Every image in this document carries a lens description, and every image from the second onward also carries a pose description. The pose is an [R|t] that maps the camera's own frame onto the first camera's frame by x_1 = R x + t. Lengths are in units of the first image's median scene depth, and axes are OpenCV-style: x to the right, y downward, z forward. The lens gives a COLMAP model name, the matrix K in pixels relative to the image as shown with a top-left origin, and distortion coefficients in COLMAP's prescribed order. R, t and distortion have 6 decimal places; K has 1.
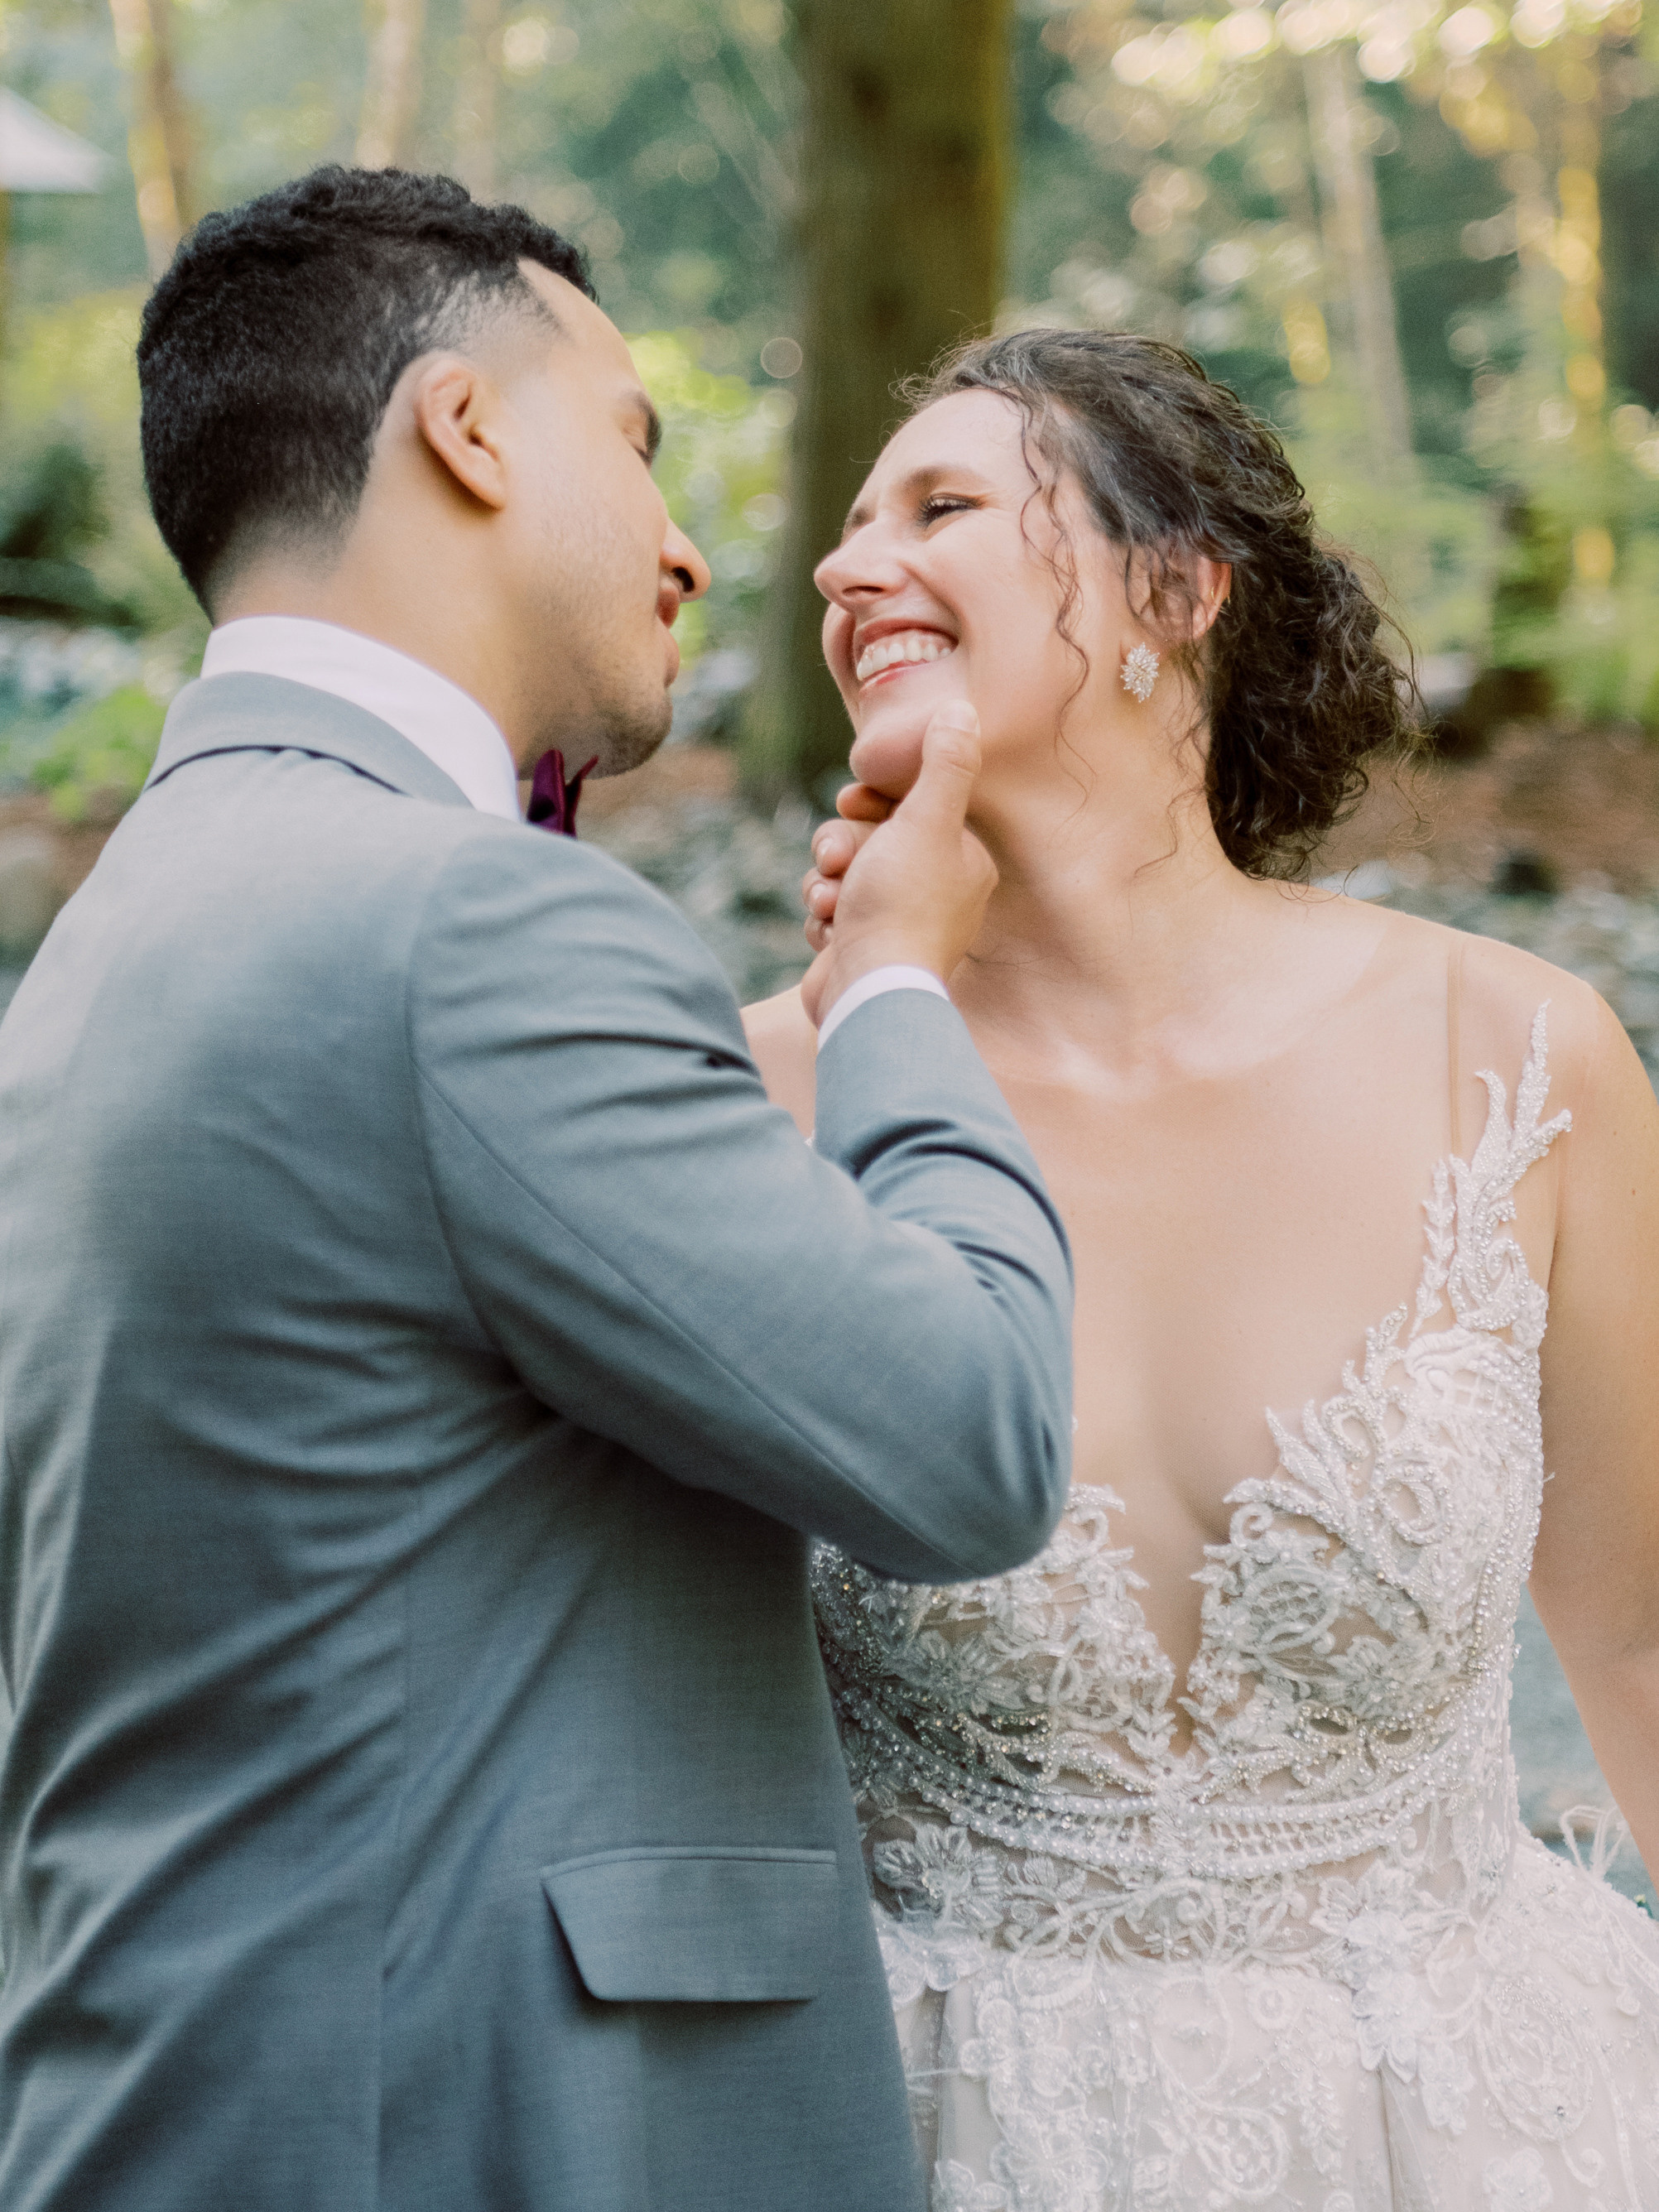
lens RADIAL K [[4367.5, 0, 828.0], [0, 4367.5, 1110.4], [0, 0, 1]] dist [0.151378, 0.000000]
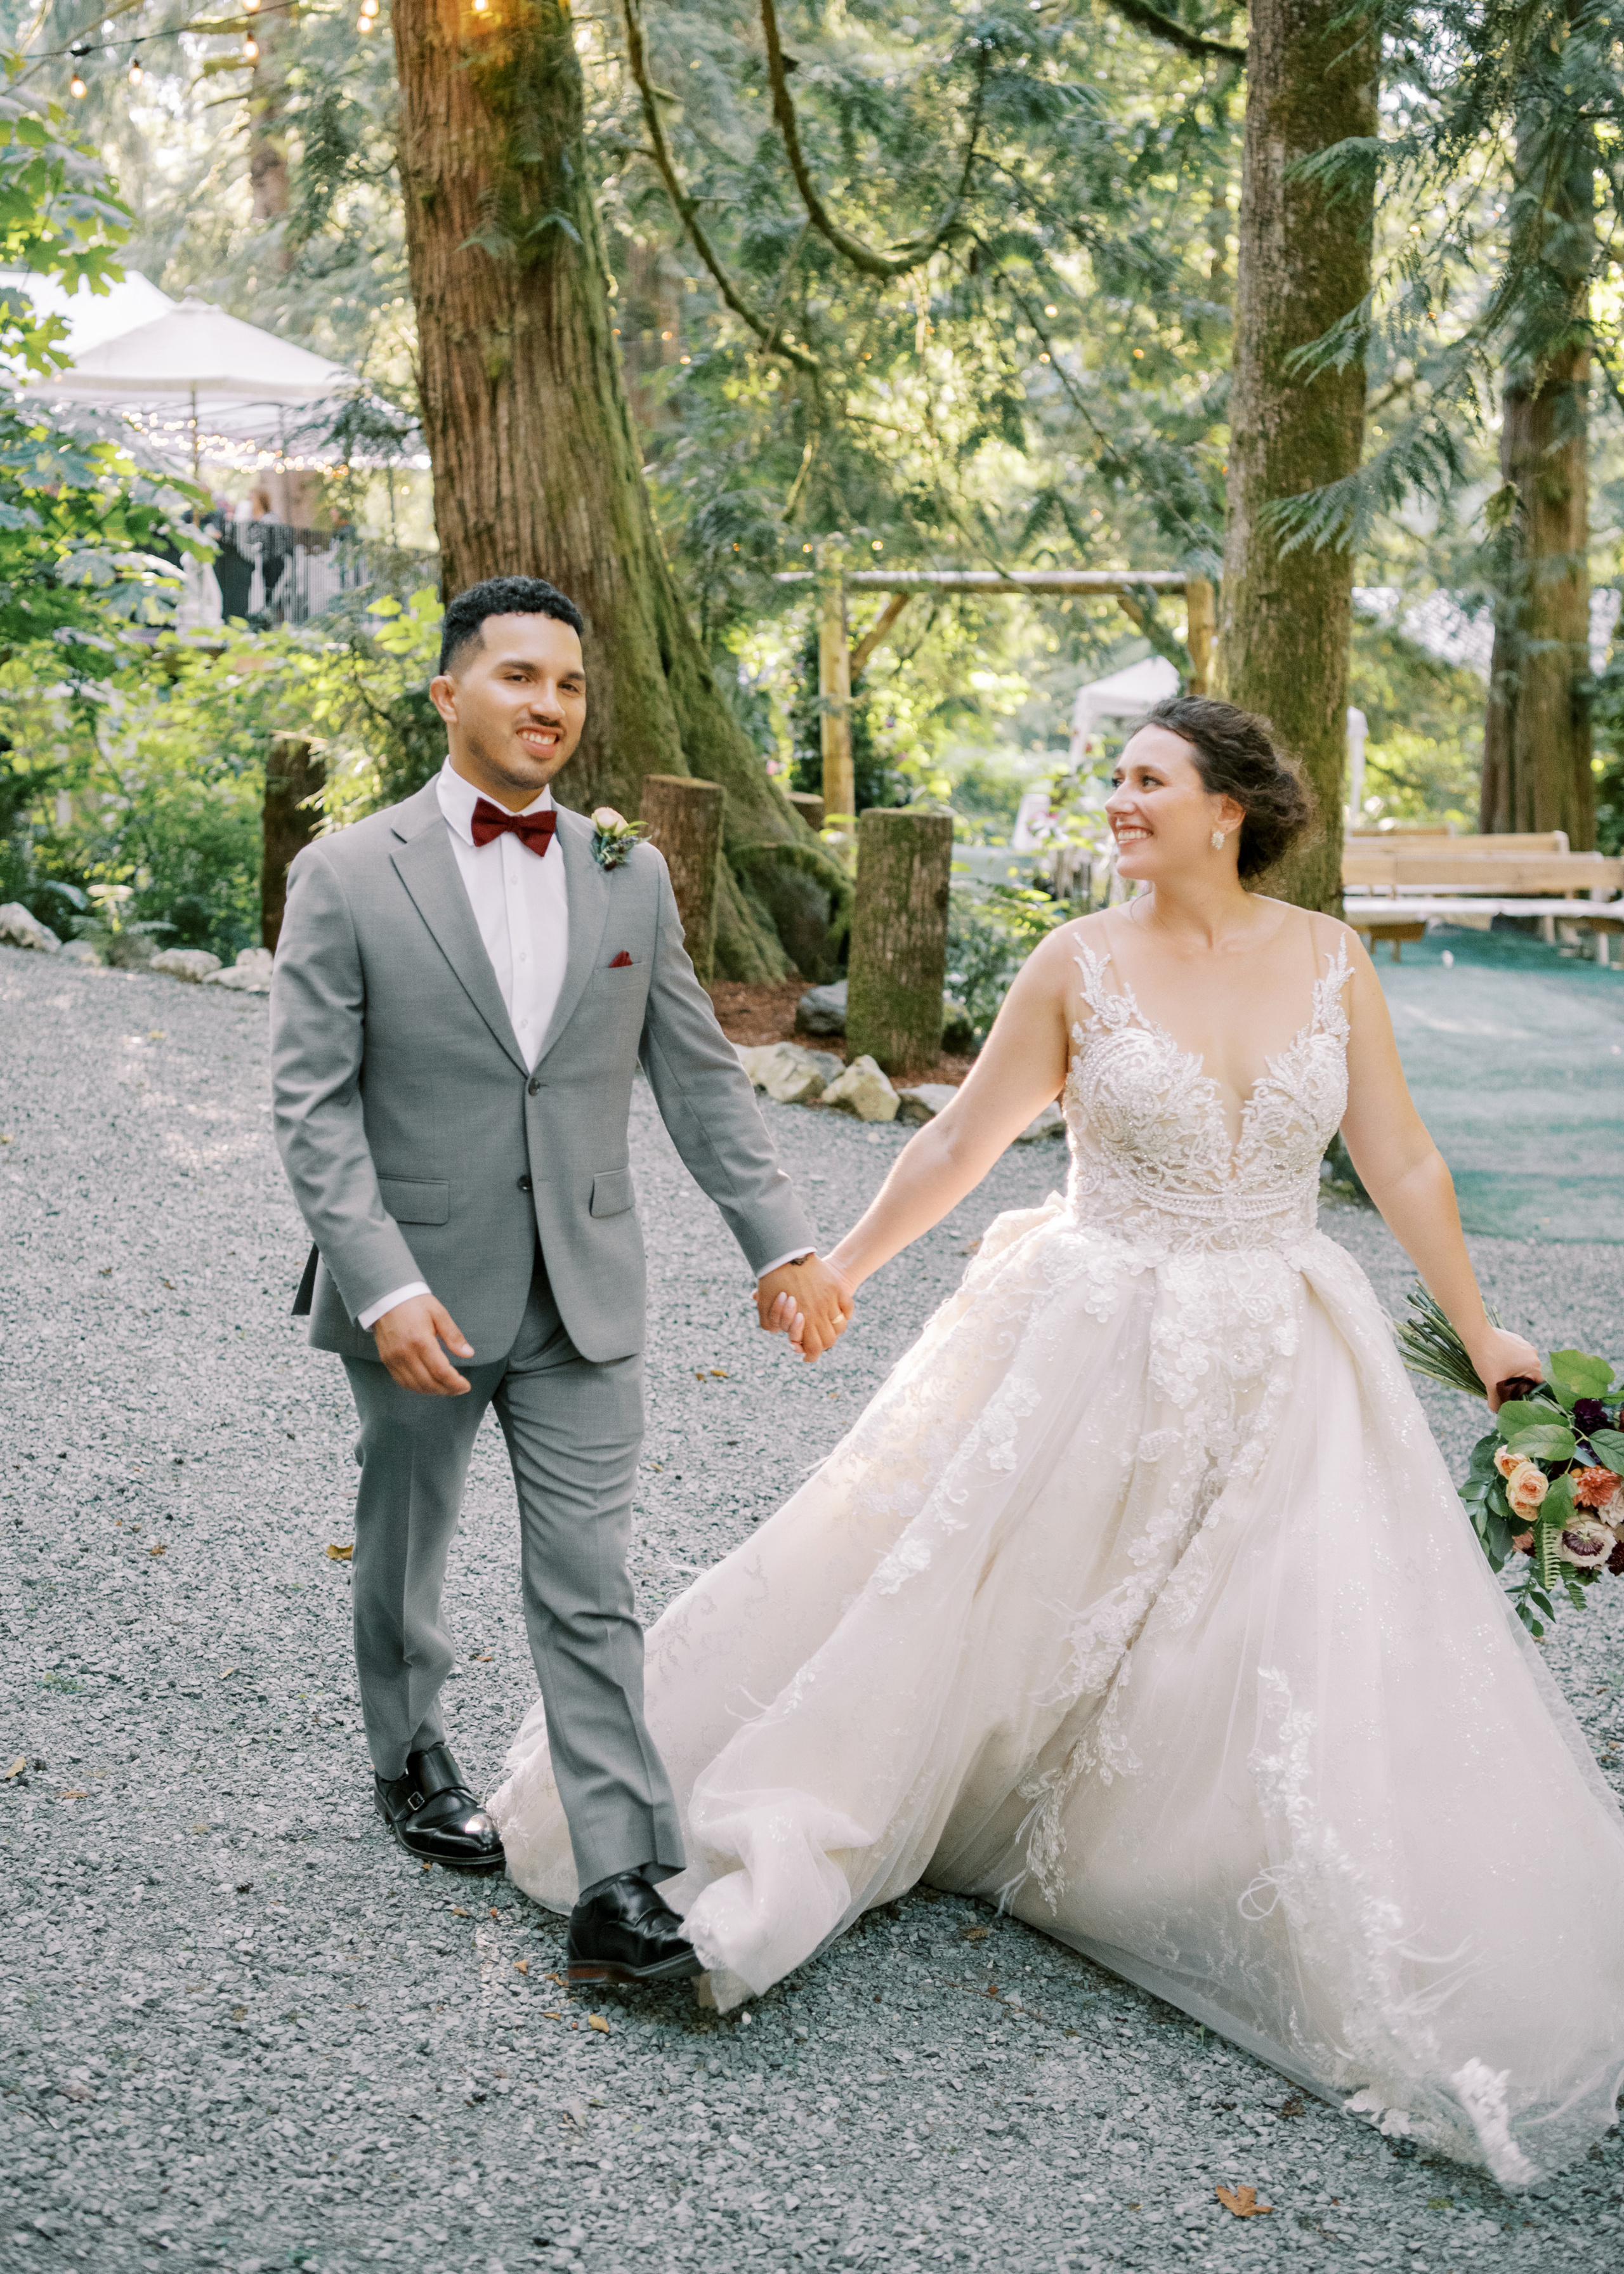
lens RADIAL K [[3201.1, 0, 814.2], [0, 3201.1, 1139.0], [0, 0, 1]] dist [-0.019106, 0.000000]
pose [[0.997115, -0.006042, -0.075666, -0.037226], [0.016113, 0.990956, 0.133213, -0.179995], [0.074177, -0.134048, 0.988195, -1.214403]]
